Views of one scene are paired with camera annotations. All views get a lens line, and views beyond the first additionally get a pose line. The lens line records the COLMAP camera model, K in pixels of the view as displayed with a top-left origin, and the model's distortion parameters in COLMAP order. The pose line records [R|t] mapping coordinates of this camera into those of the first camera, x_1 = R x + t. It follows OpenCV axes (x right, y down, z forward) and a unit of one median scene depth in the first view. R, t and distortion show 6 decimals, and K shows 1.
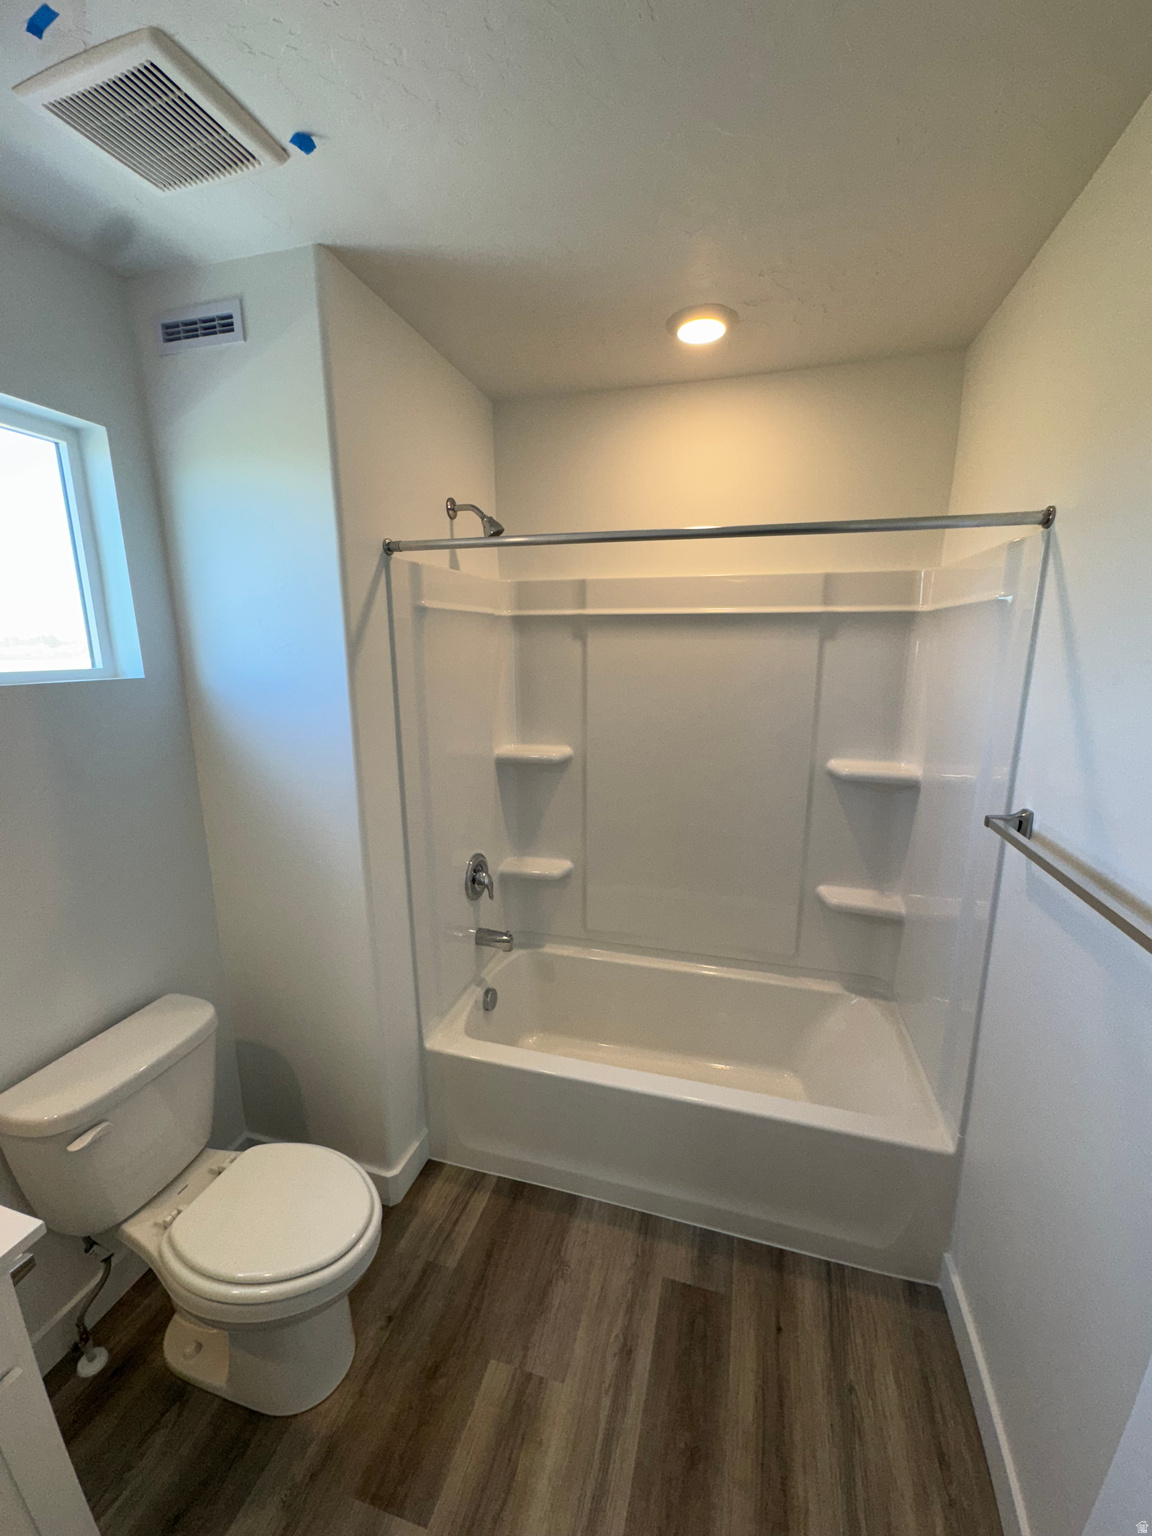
lens RADIAL K [[615.9, 0, 583.7], [0, 615.9, 769.2], [0, 0, 1]] dist [0.002391, -0.003766]
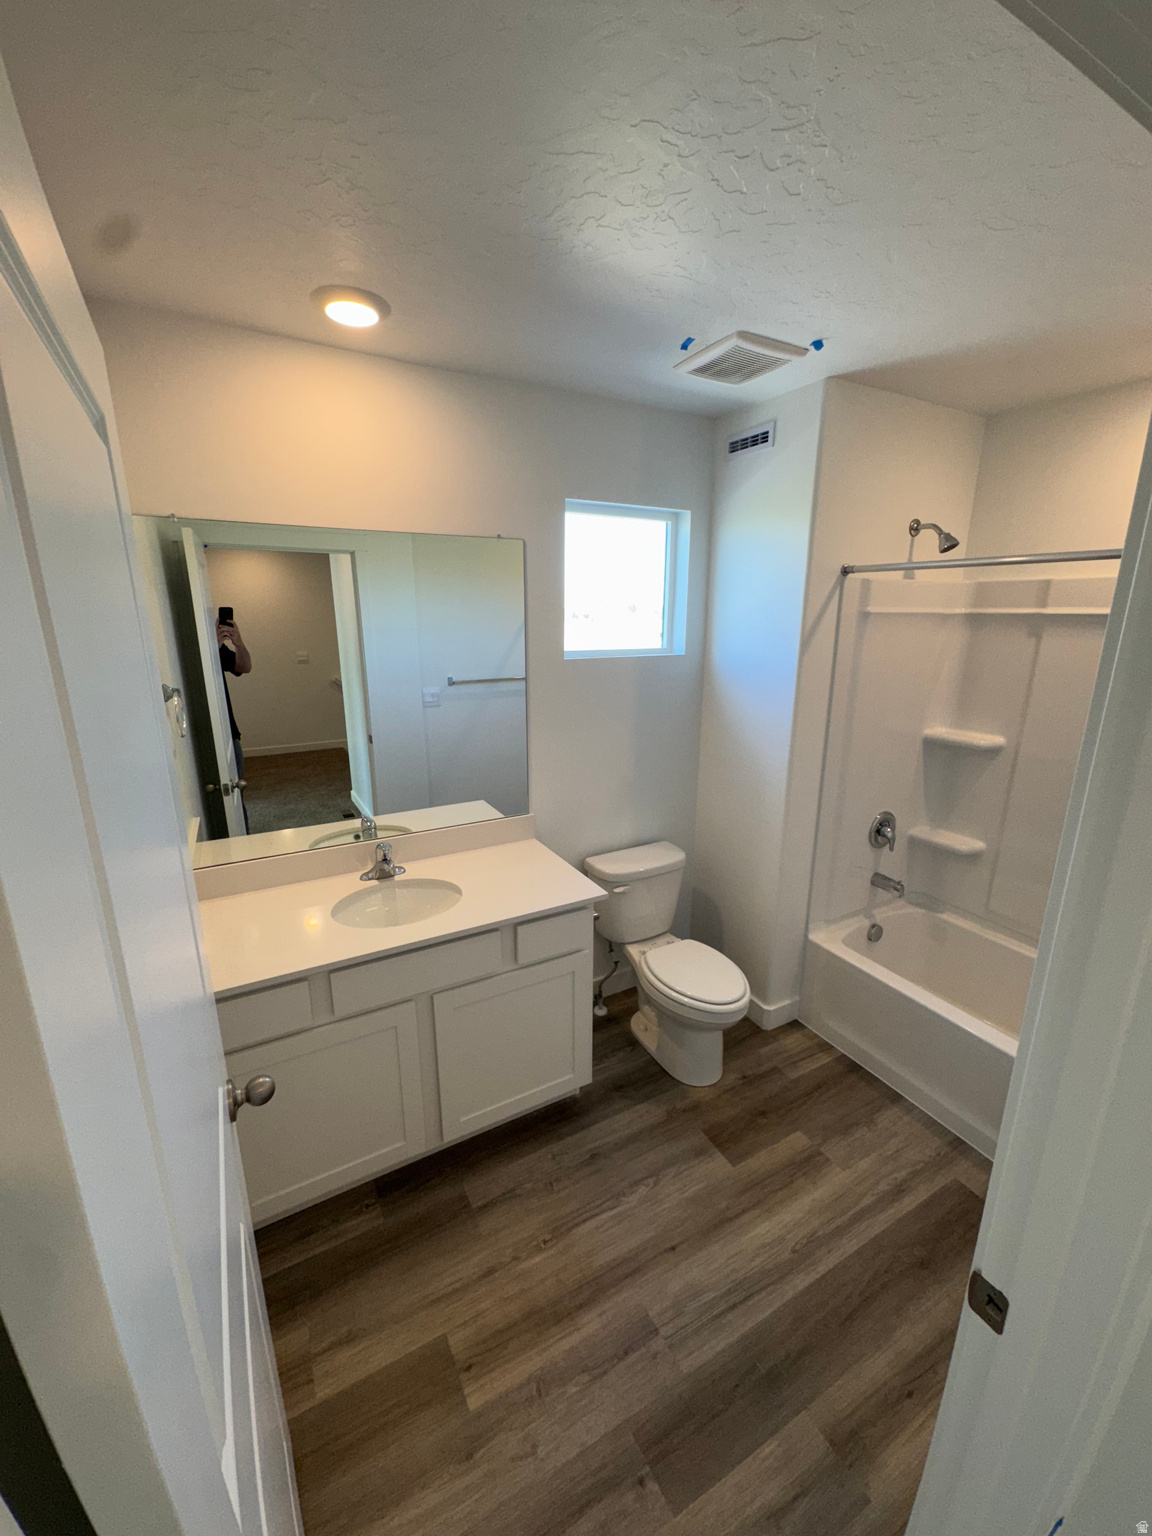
lens RADIAL K [[615.9, 0, 583.7], [0, 615.9, 769.2], [0, 0, 1]] dist [0.002391, -0.003766]
pose [[0.713135, 0.185291, -0.676096, 0.275494], [-0.153646, 0.982300, 0.107146, 0.022286], [0.683982, 0.027470, 0.728982, -0.393434]]
